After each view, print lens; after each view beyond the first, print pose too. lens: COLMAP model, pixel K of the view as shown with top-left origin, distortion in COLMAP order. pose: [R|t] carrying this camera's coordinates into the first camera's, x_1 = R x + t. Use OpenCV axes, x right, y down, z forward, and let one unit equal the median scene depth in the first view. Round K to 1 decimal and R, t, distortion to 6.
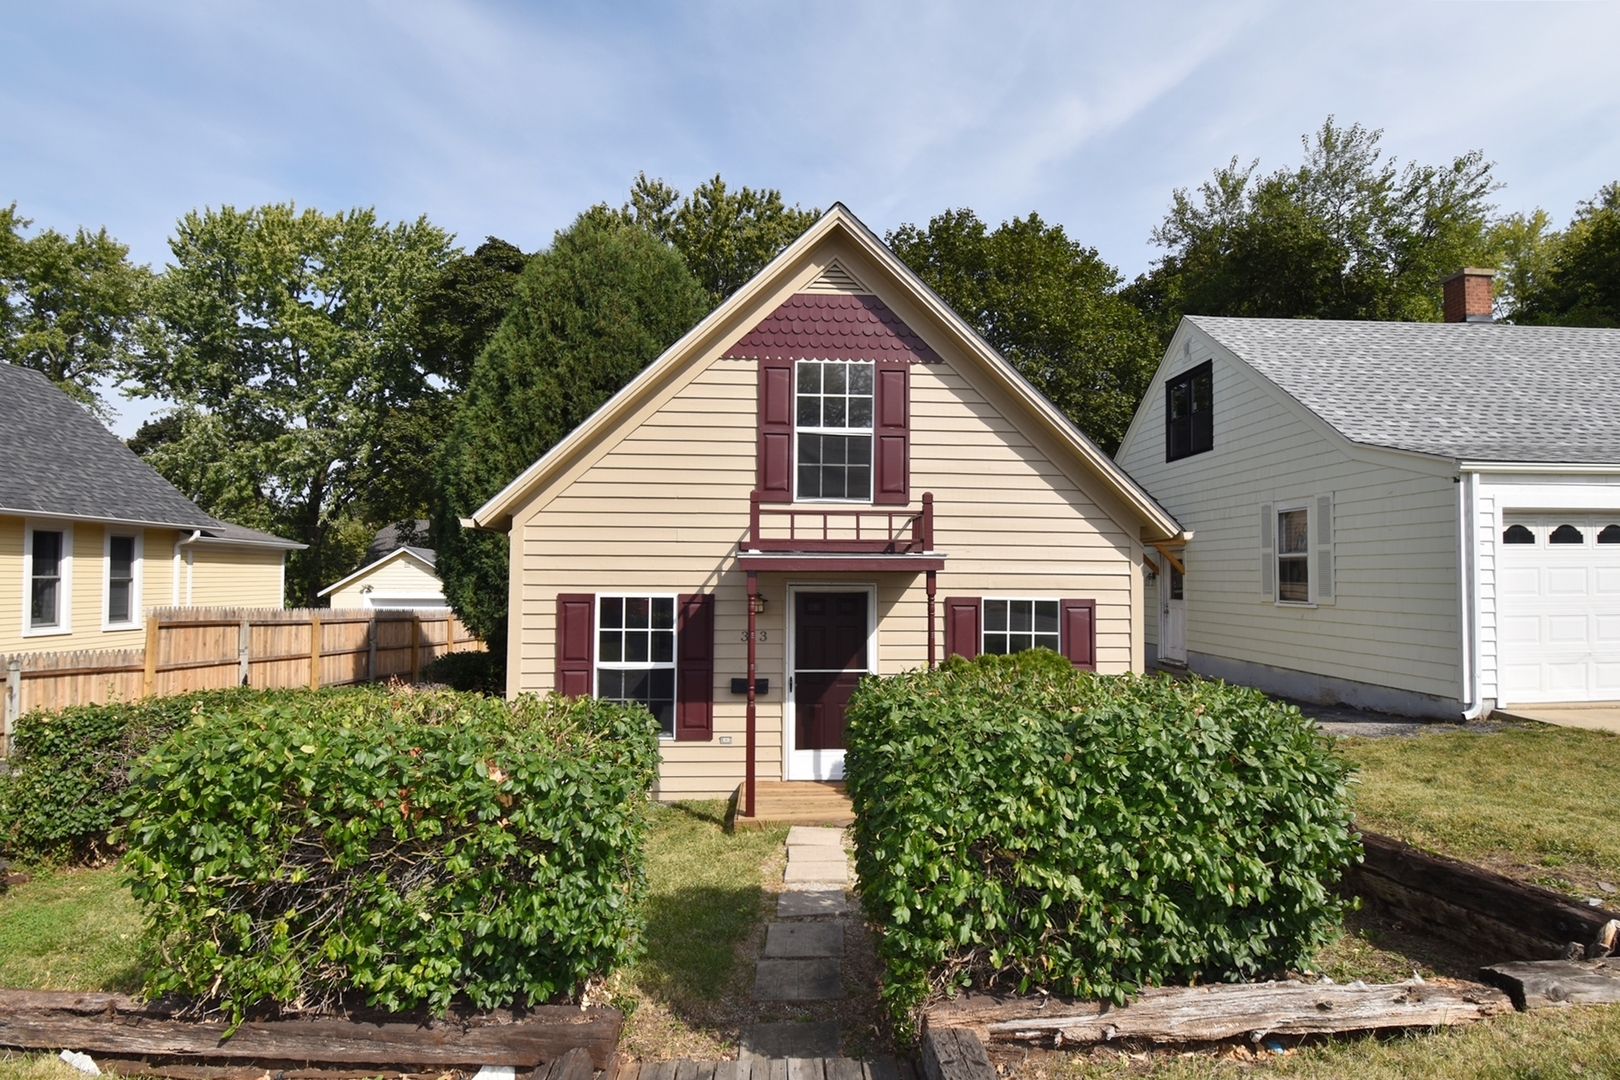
lens RADIAL K [[799.6, 0, 810.0], [0, 799.6, 540.0], [0, 0, 1]] dist [0.000466, -0.015414]
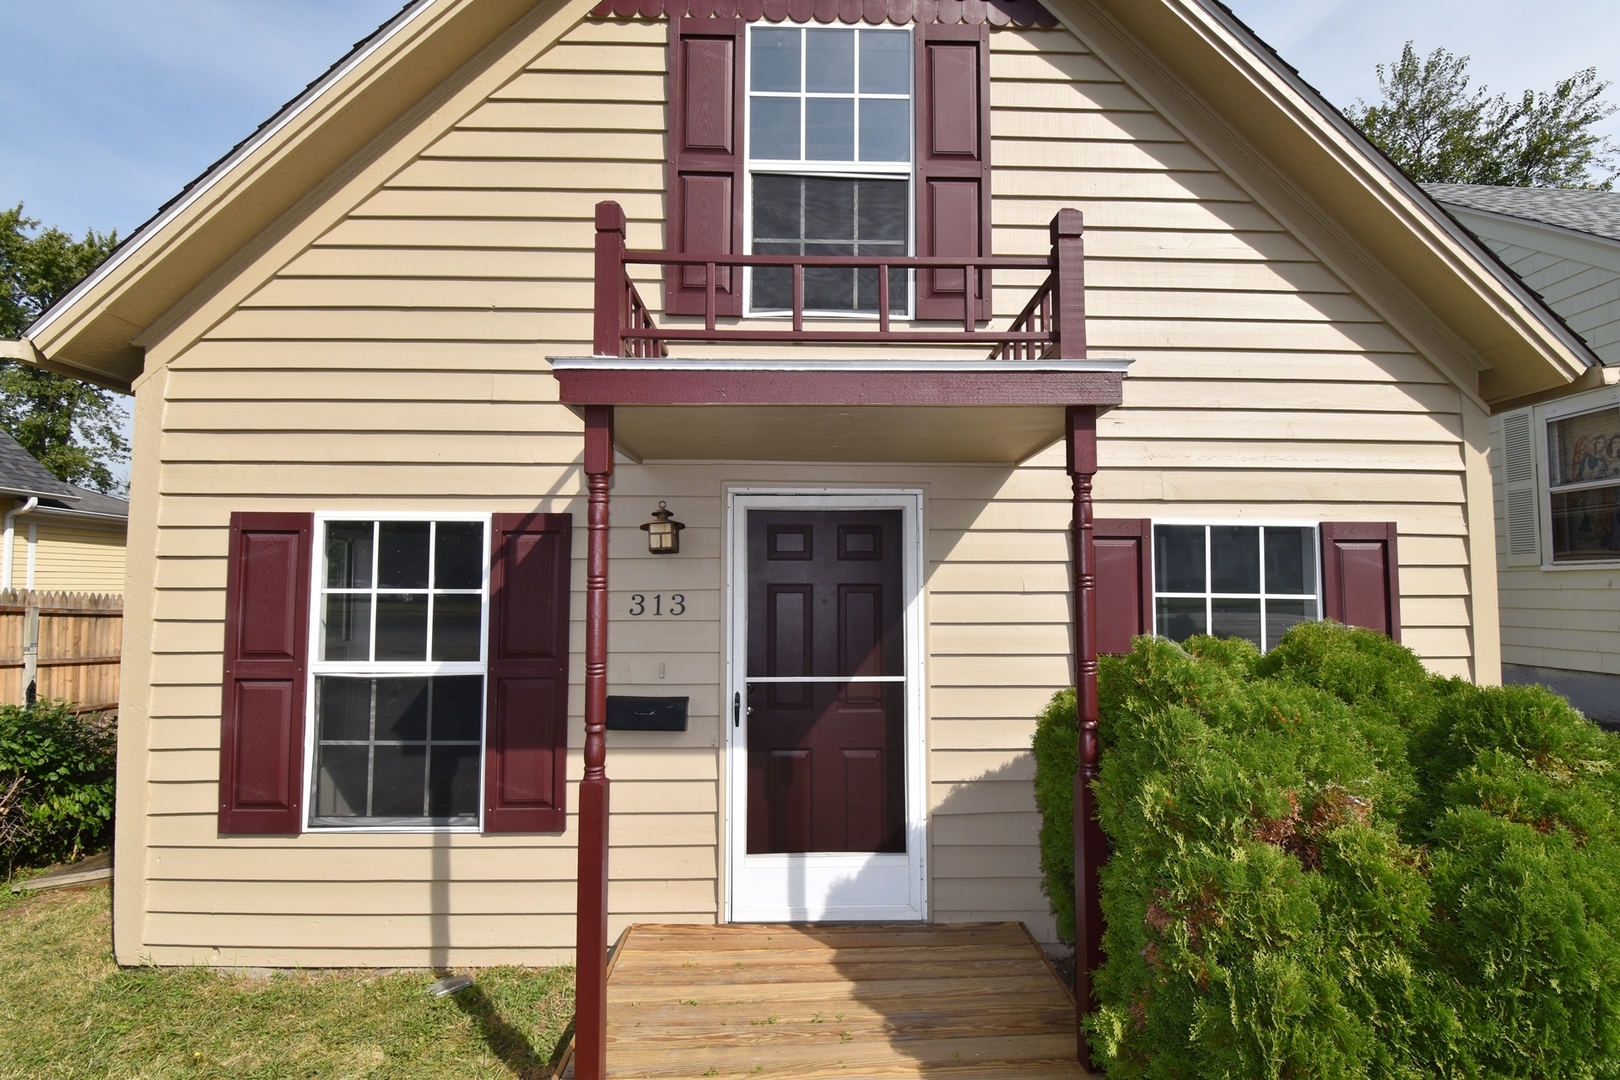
lens RADIAL K [[744.6, 0, 810.0], [0, 744.6, 540.0], [0, 0, 1]] dist [0.000320, -0.014163]
pose [[0.999572, -0.007401, -0.028307, 0.029776], [0.006918, 0.999829, -0.017131, 0.090399], [0.028429, 0.016928, 0.999452, 0.567961]]
